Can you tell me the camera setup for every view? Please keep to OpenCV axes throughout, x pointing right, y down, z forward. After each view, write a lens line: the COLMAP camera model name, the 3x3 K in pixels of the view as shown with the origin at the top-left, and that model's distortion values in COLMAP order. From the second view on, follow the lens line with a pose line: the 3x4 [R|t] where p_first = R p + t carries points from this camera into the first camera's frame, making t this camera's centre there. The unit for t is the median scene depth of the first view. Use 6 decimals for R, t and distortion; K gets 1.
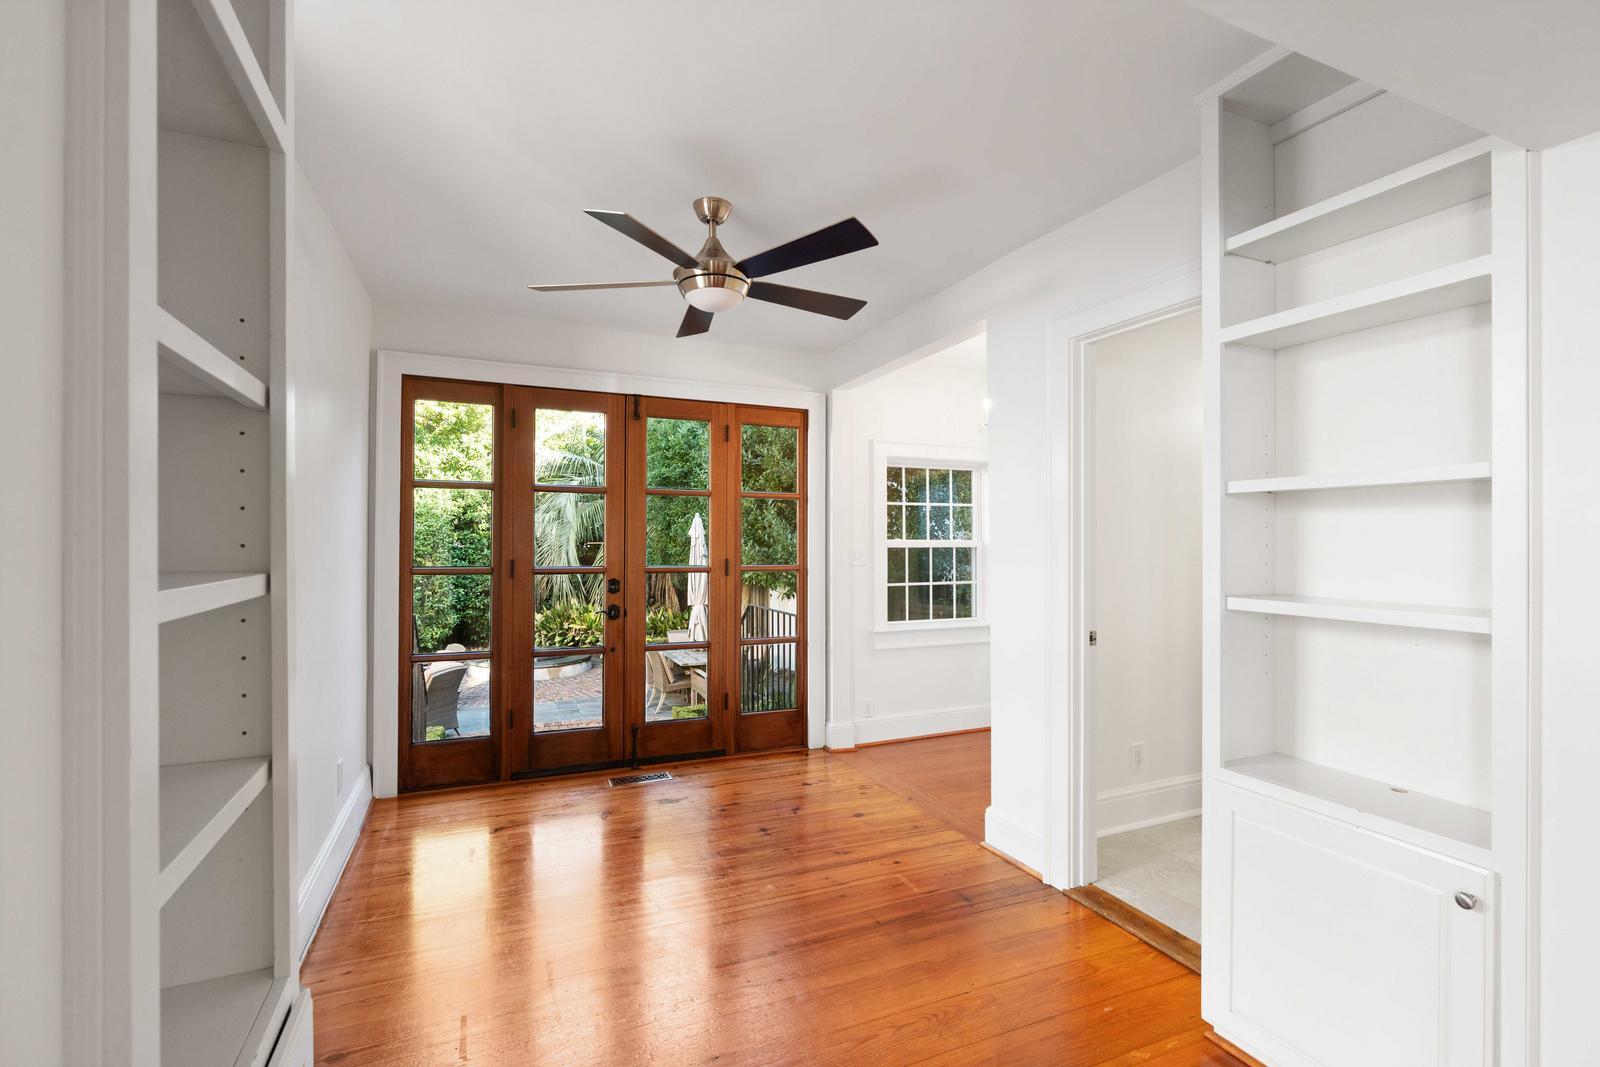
lens RADIAL K [[716.3, 0, 793.0], [0, 716.3, 538.9], [0, 0, 1]] dist [-0.008763, -0.000148]
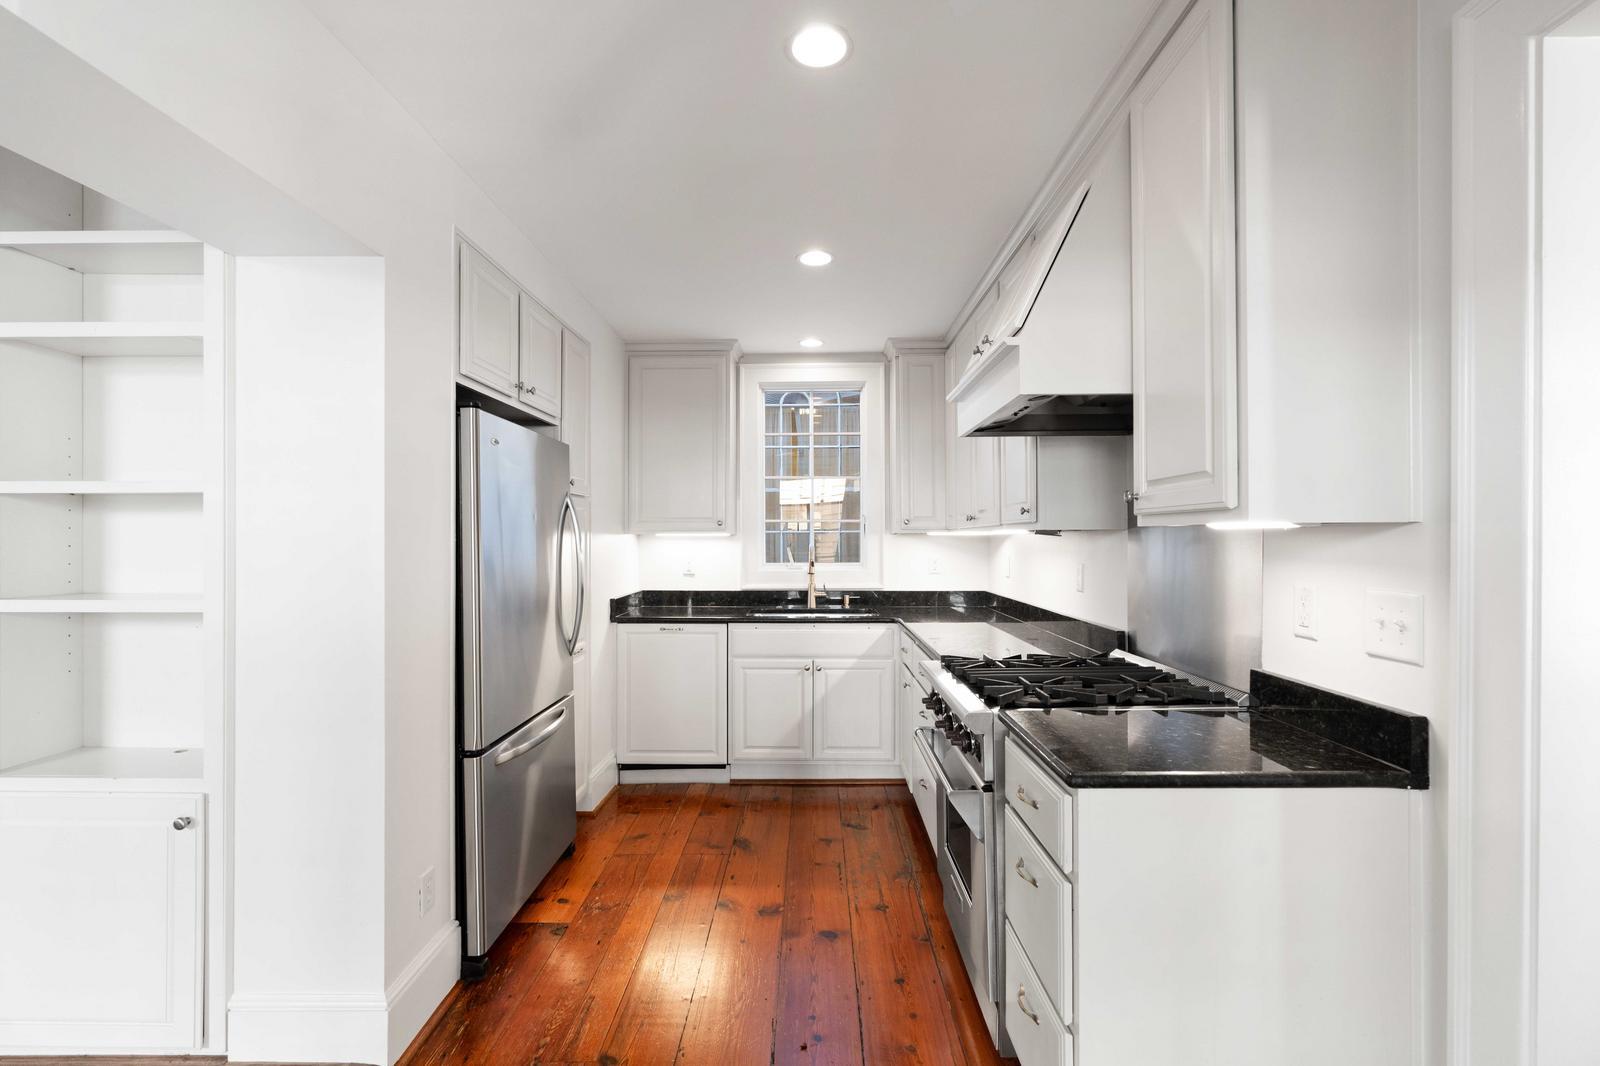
lens RADIAL K [[716.3, 0, 796.8], [0, 716.3, 536.9], [0, 0, 1]] dist [-0.008763, -0.000148]
pose [[0.408921, 0.000224, 0.912570, 0.078603], [0.001382, 0.999999, -0.000865, -0.000825], [-0.912569, 0.001615, 0.408920, -0.178116]]
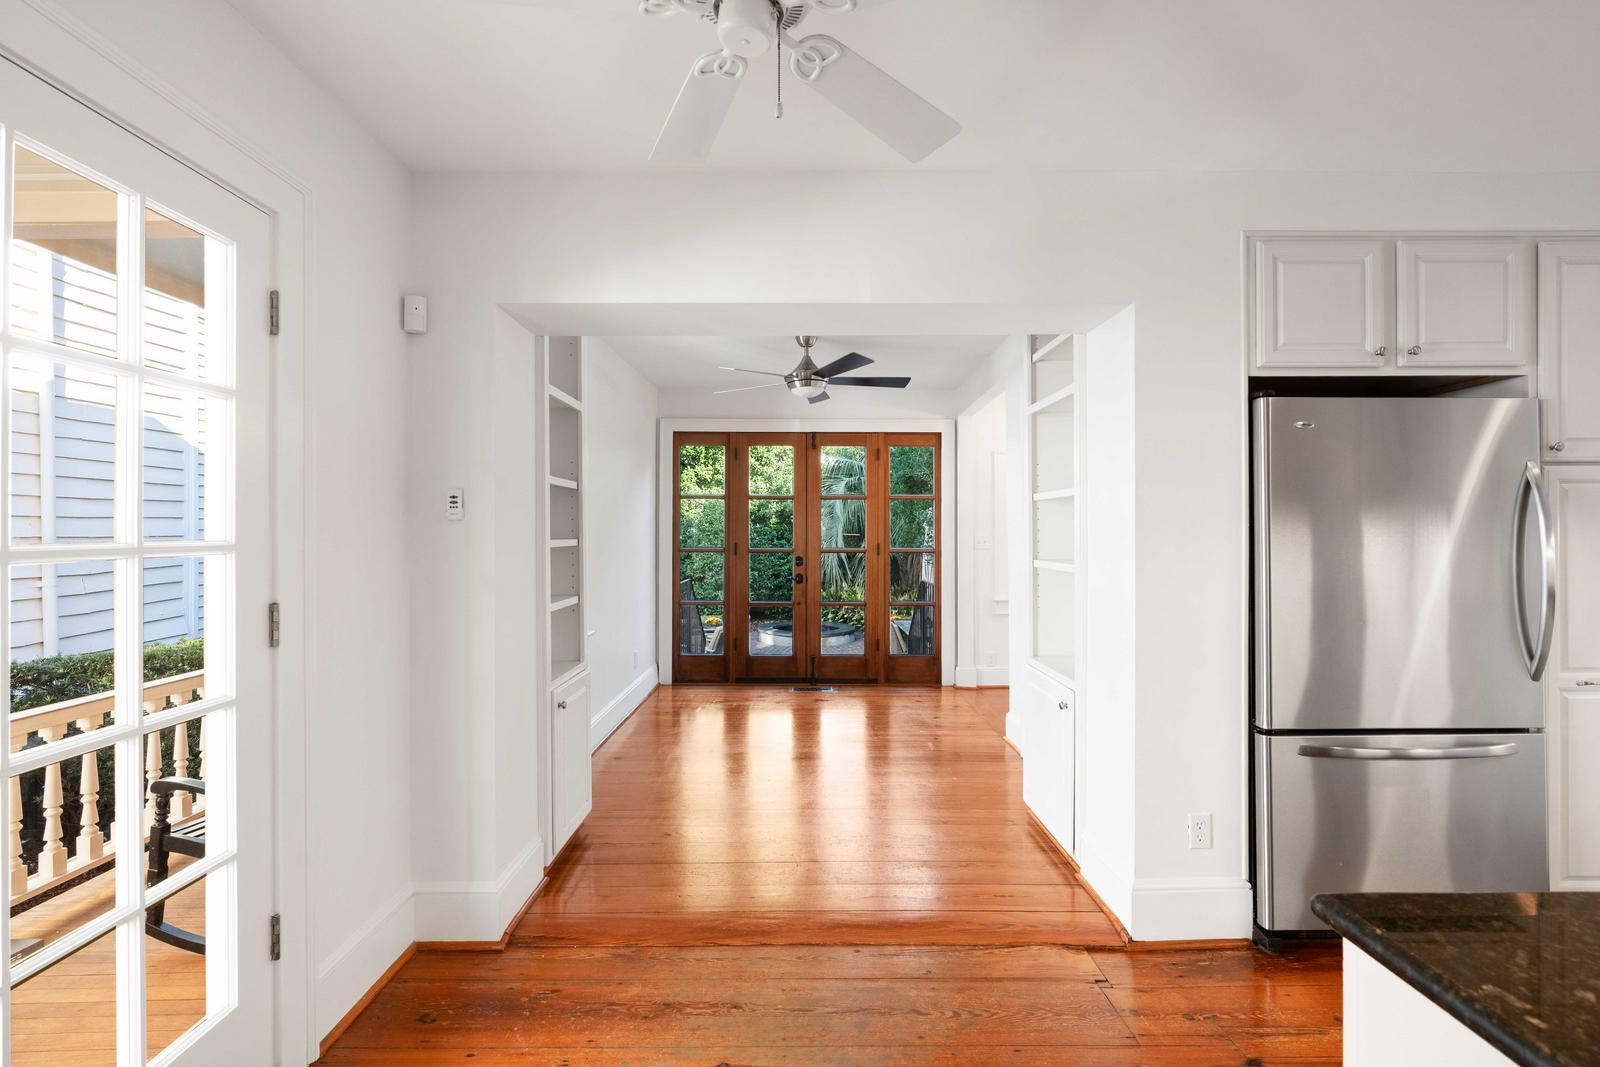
lens RADIAL K [[716.3, 0, 801.4], [0, 716.3, 533.4], [0, 0, 1]] dist [-0.008763, -0.000148]
pose [[0.918235, -0.004063, -0.396016, 0.362815], [0.005436, 0.999982, 0.002343, 0.004041], [0.395999, -0.004304, 0.918241, -0.389840]]
